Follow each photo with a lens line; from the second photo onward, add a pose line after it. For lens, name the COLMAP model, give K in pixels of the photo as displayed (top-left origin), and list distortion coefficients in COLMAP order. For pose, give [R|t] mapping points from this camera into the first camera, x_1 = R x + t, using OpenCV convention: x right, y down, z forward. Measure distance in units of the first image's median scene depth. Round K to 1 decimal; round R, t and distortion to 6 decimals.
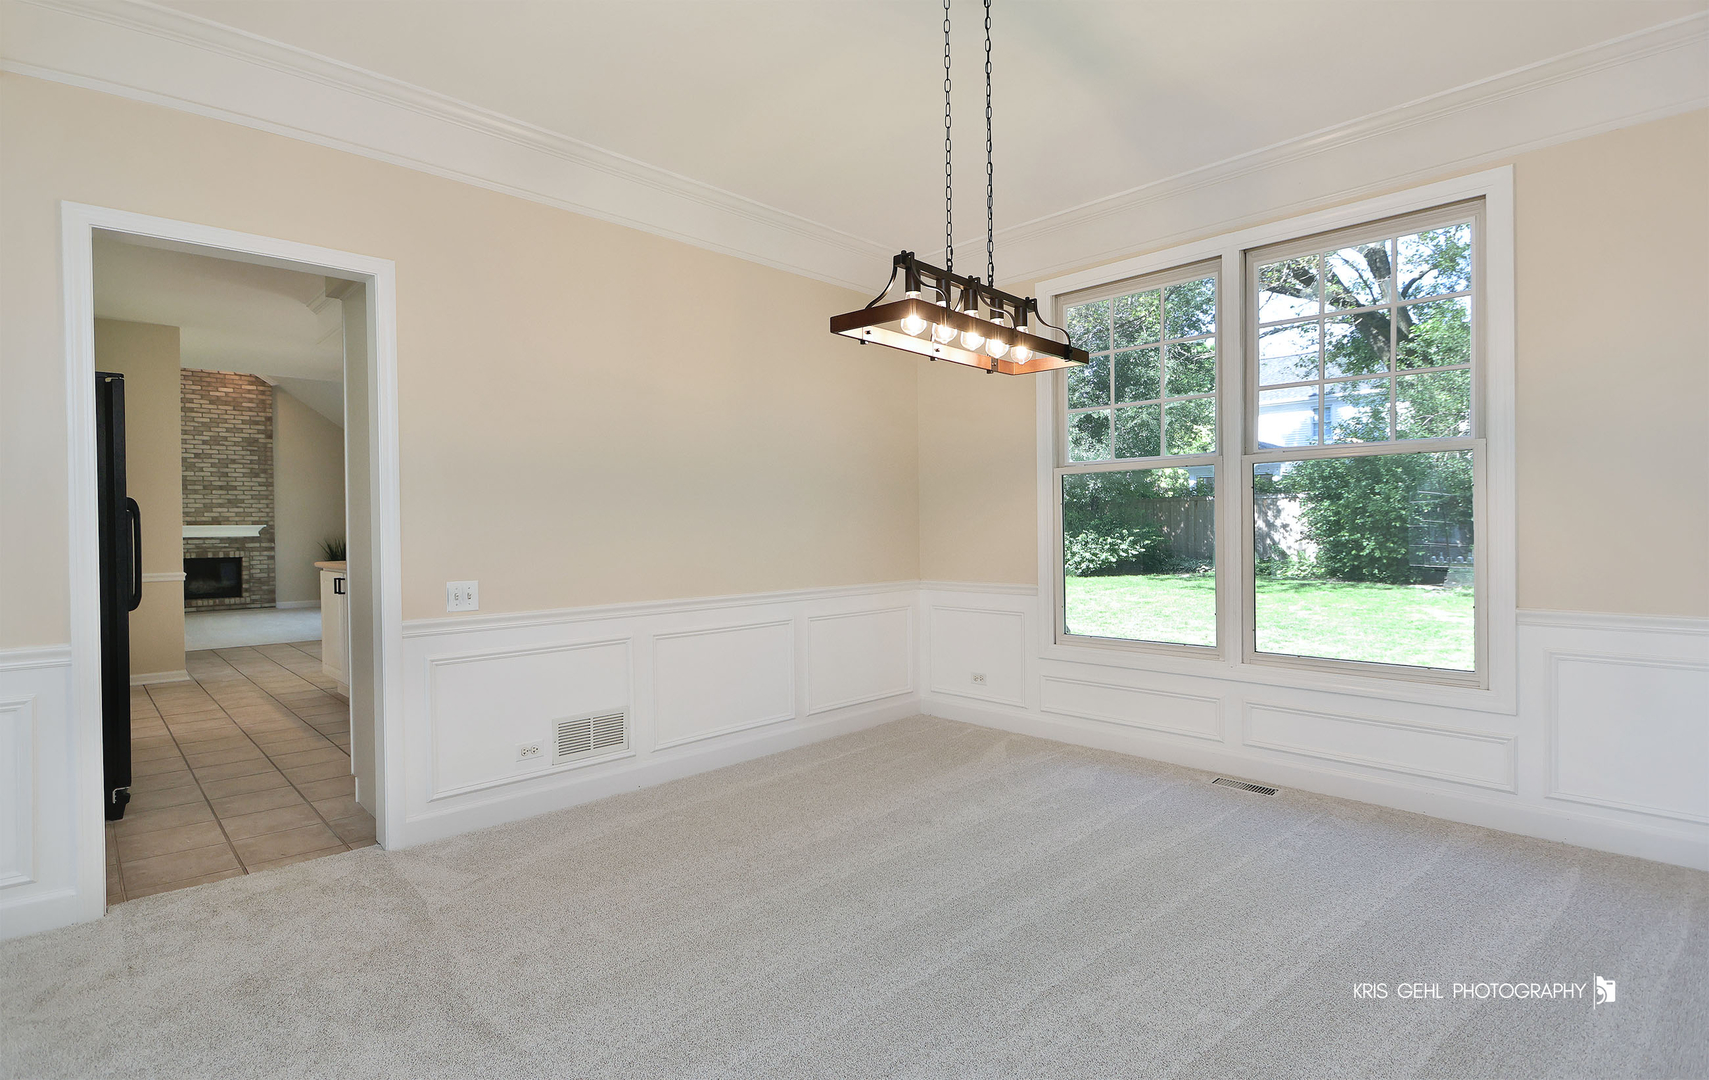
lens RADIAL K [[813.2, 0, 859.8], [0, 813.2, 533.7], [0, 0, 1]] dist [-0.011508, 0.000110]
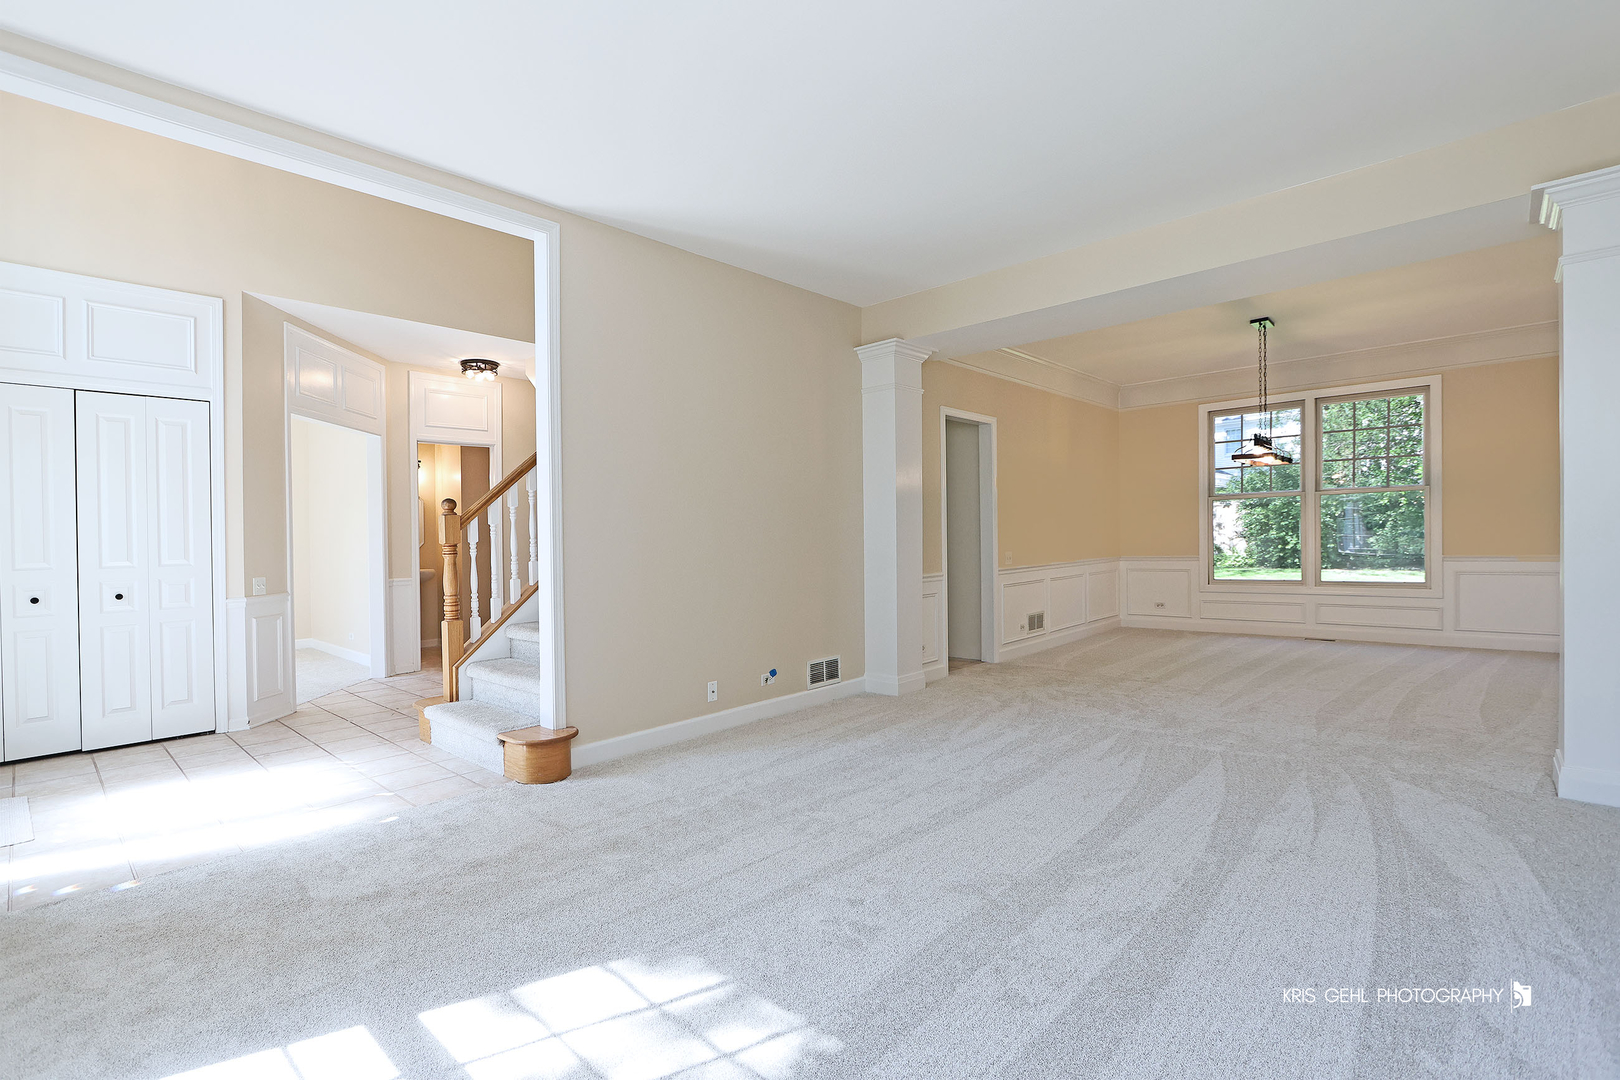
lens RADIAL K [[710.1, 0, 873.1], [0, 710.1, 547.0], [0, 0, 1]] dist [0.001391, 0.000096]
pose [[0.998308, -0.016522, 0.055748, -0.310351], [0.016001, 0.999824, 0.009782, 0.006357], [-0.055900, -0.008874, 0.998397, -0.318046]]
